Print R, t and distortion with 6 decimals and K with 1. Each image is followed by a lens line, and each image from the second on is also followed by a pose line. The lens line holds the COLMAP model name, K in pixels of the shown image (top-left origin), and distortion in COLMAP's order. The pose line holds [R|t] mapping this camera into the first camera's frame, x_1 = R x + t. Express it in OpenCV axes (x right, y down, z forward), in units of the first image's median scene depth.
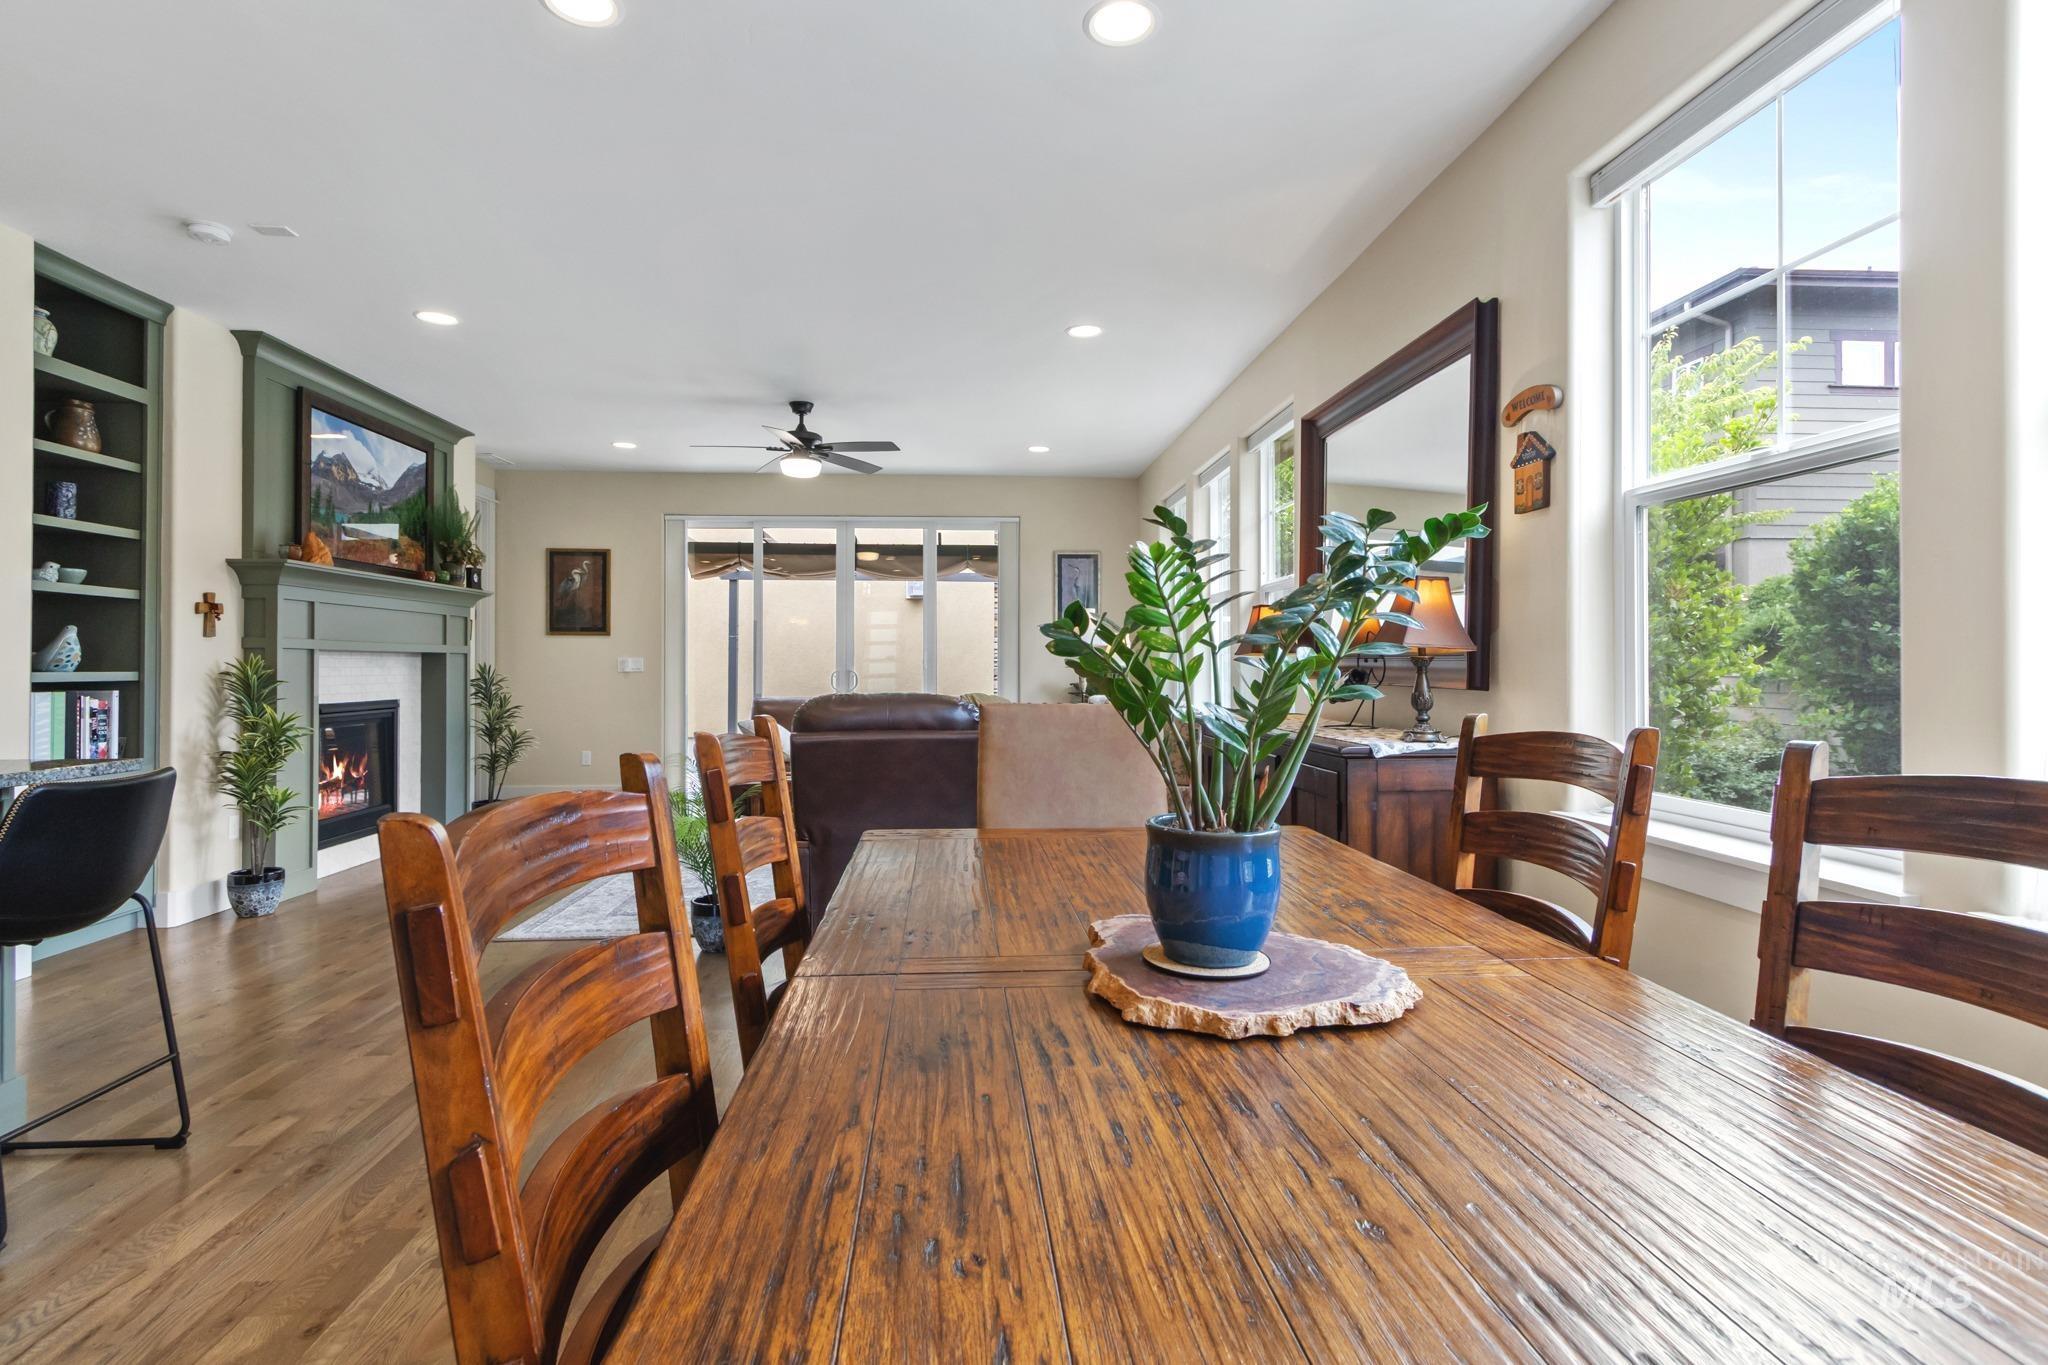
lens RADIAL K [[988.4, 0, 1024.0], [0, 988.4, 682.5], [0, 0, 1]] dist [-0.001180, 0.000027]
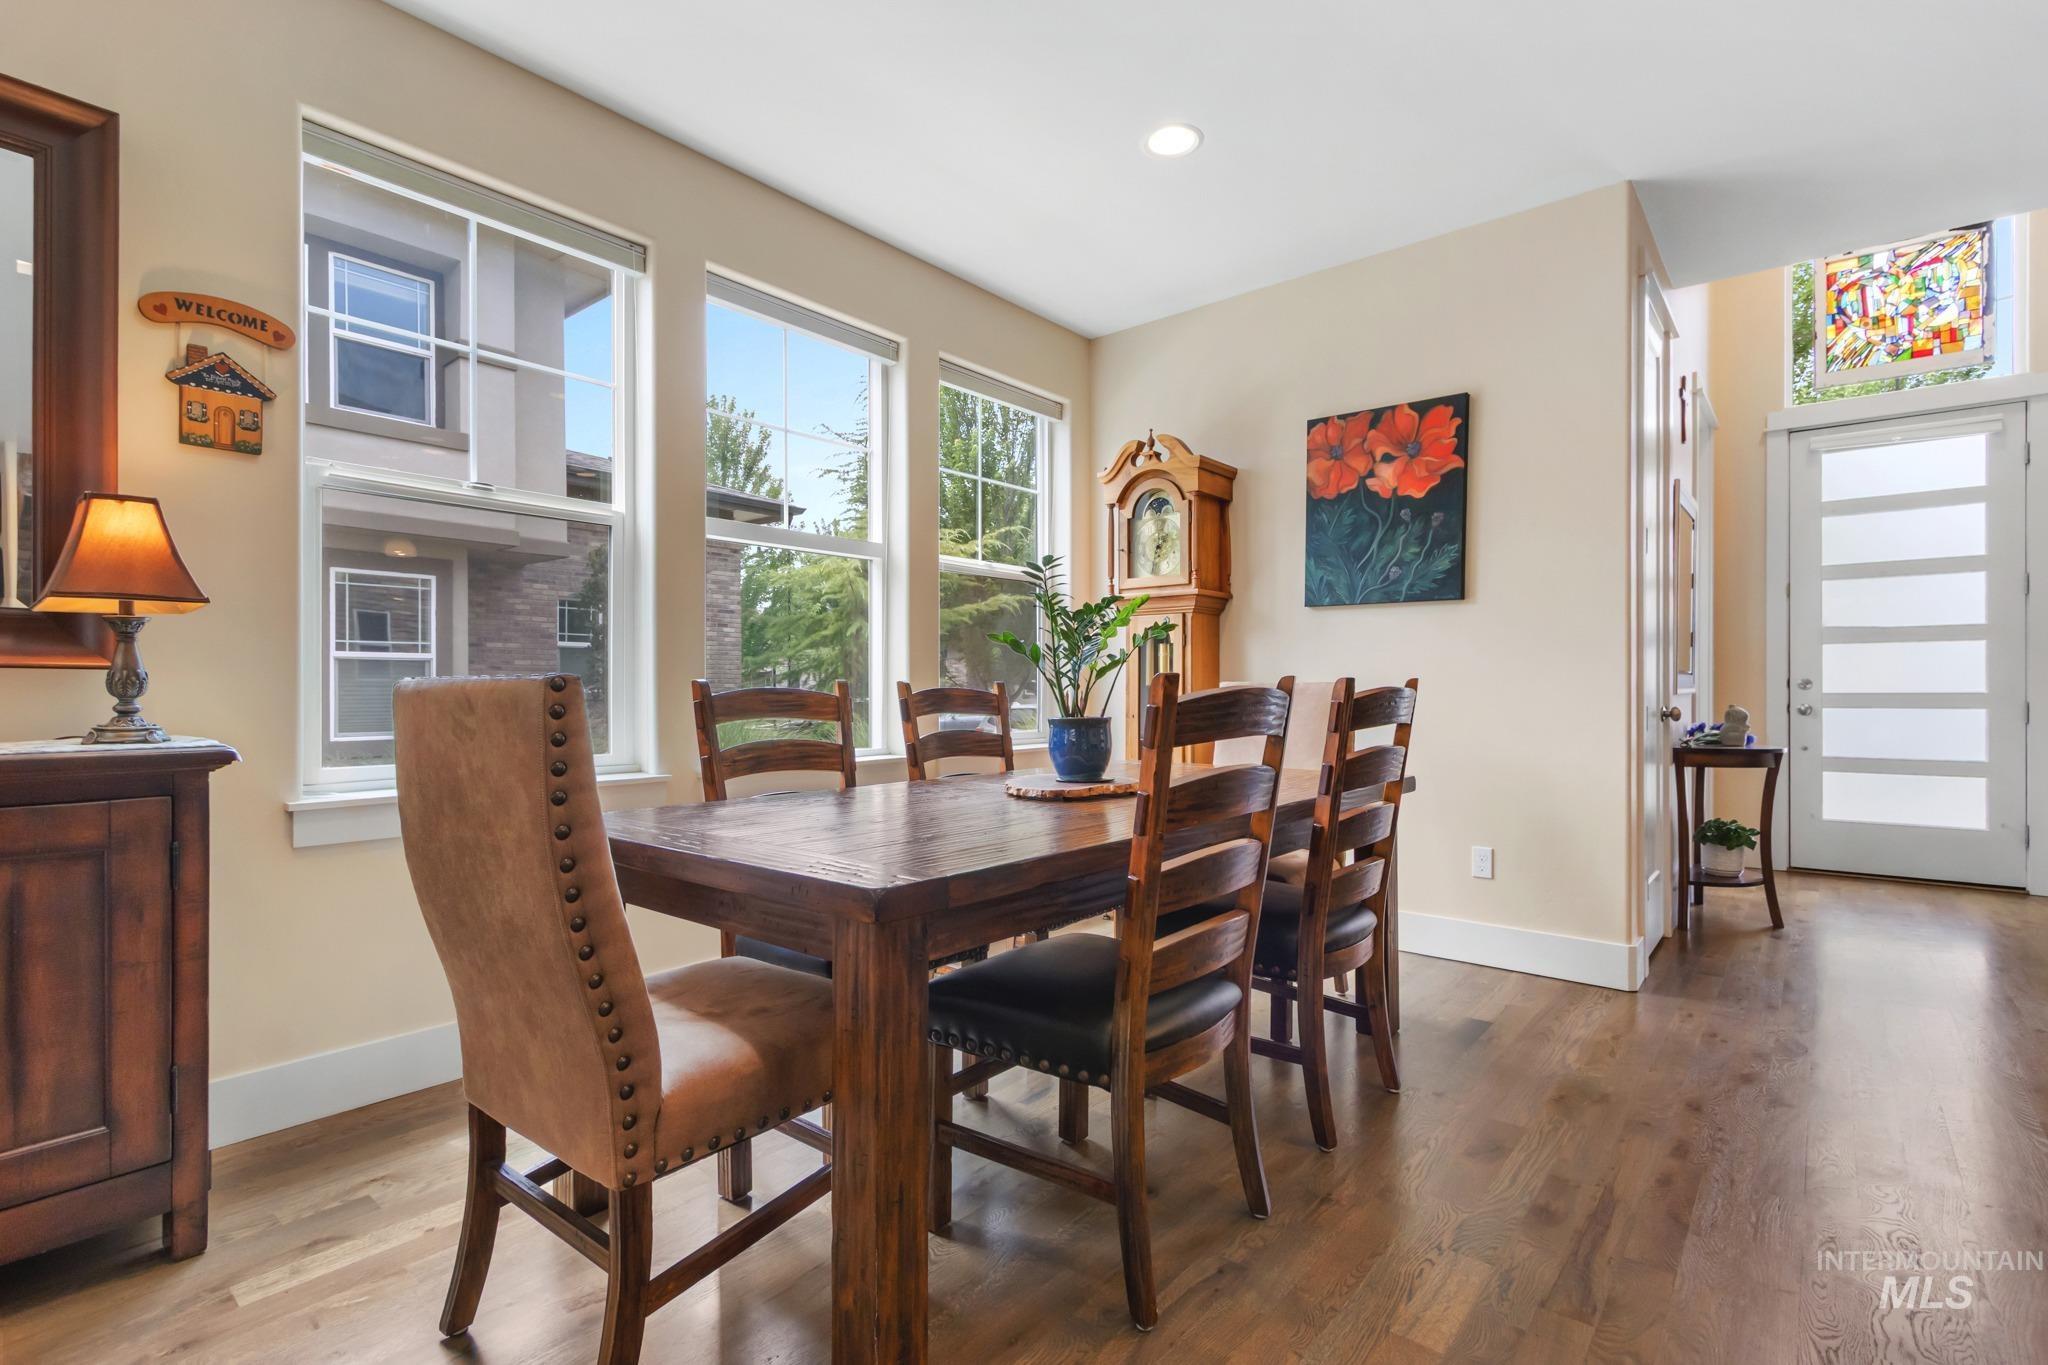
lens RADIAL K [[955.1, 0, 1019.3], [0, 955.1, 689.2], [0, 0, 1]] dist [0.013988, 0.000383]
pose [[-0.714210, 0.002225, 0.699928, -0.266391], [0.013739, 0.999847, 0.010841, 0.015241], [-0.699796, 0.017359, -0.714132, 0.544250]]
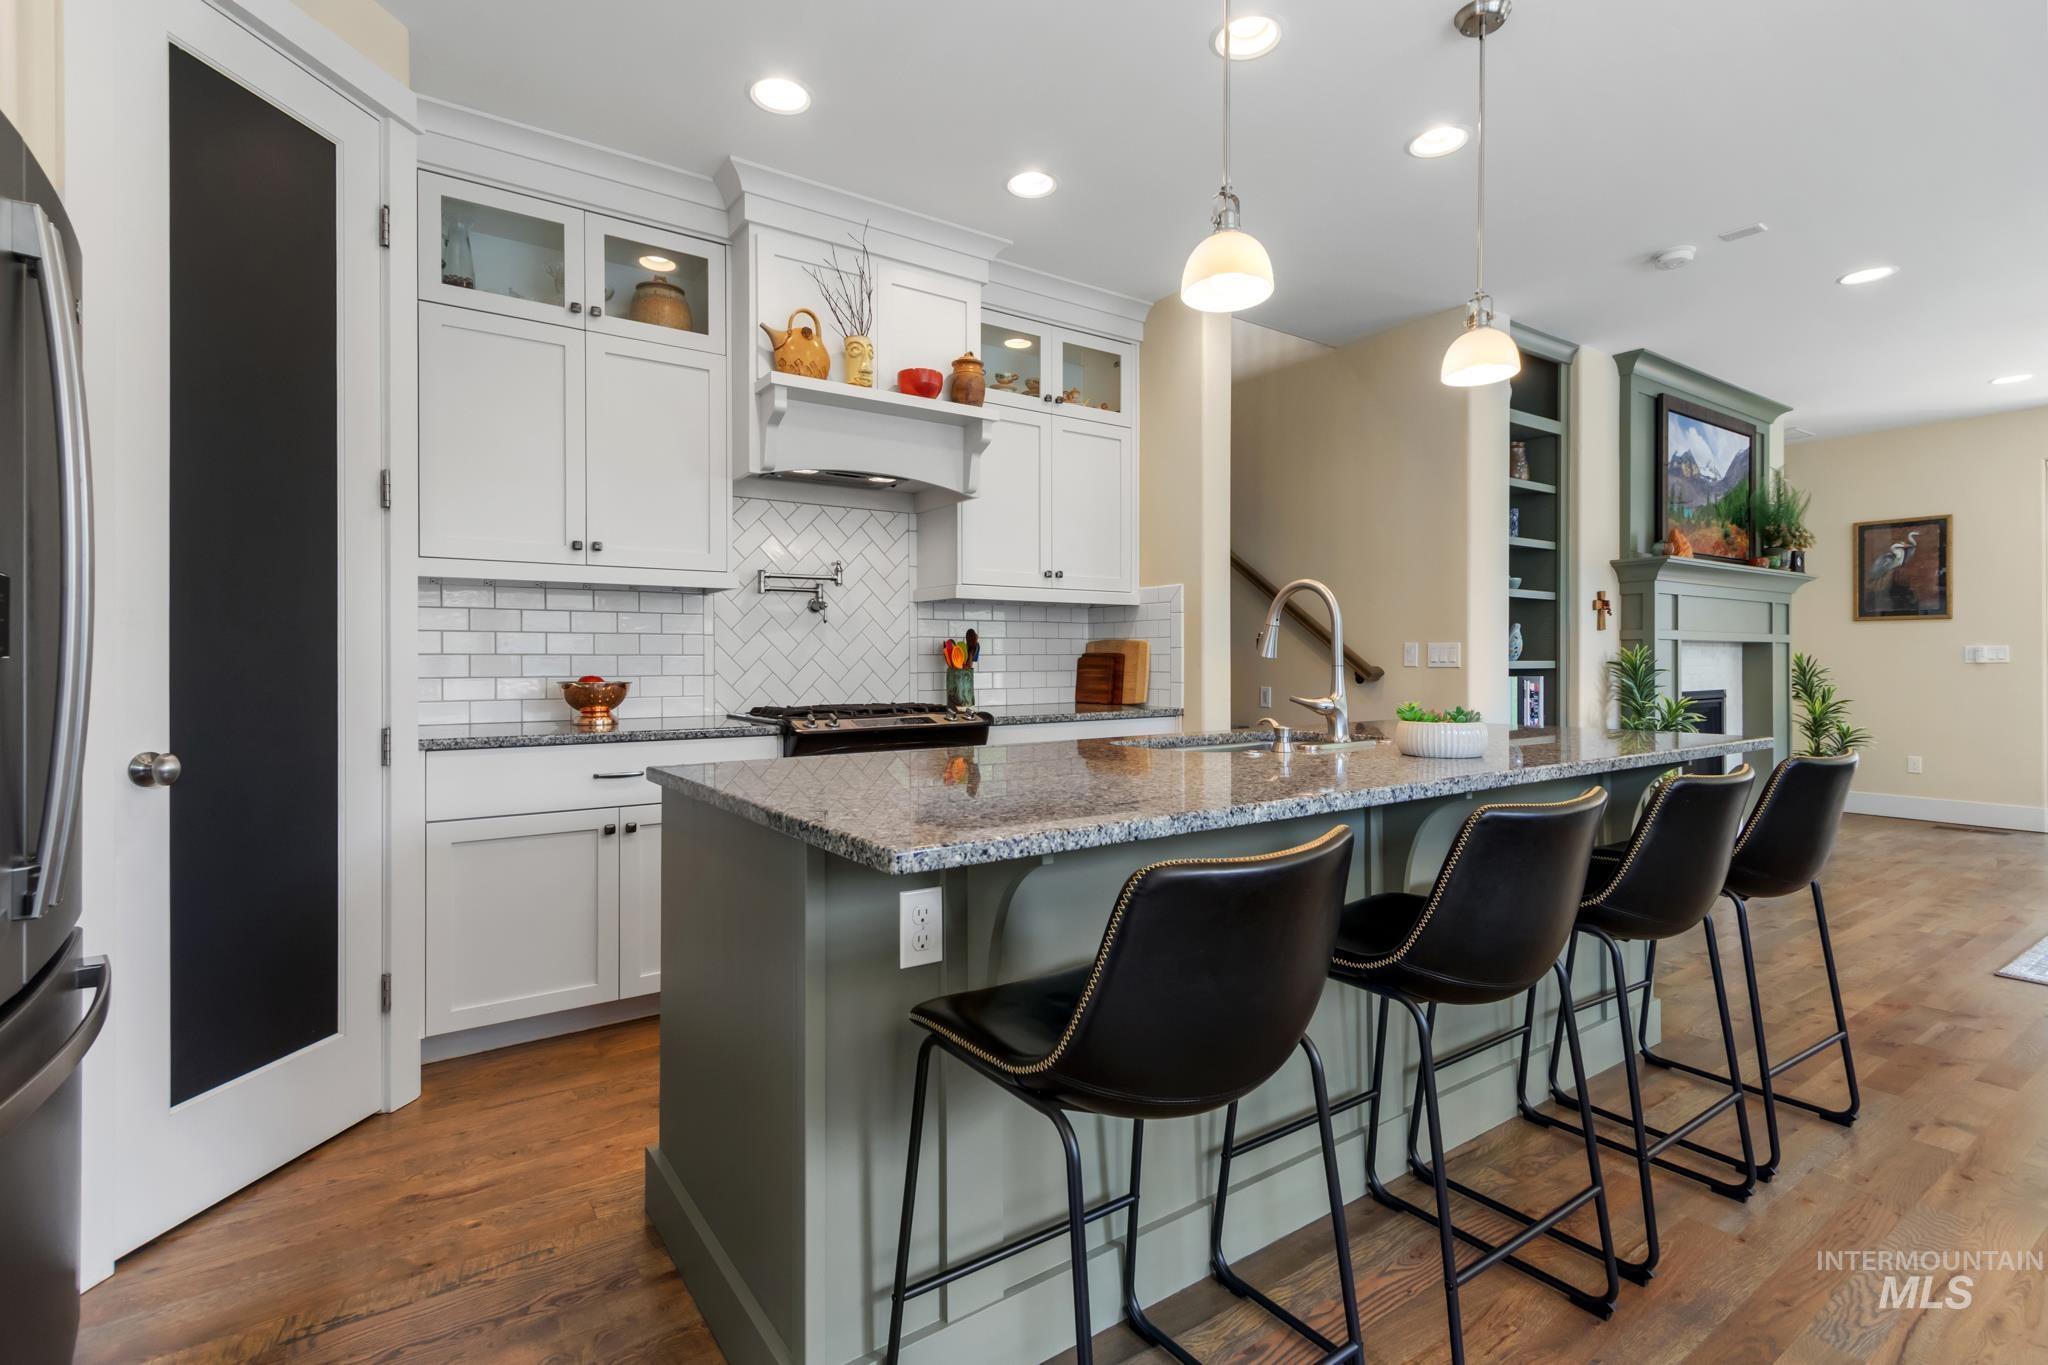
lens RADIAL K [[940.7, 0, 1023.6], [0, 940.7, 663.3], [0, 0, 1]] dist [0.002115, 0.000196]
pose [[0.501018, -0.001823, -0.865435, -0.197433], [-0.010737, 0.999908, -0.008322, 0.006714], [0.865370, 0.013461, 0.500952, -0.097529]]
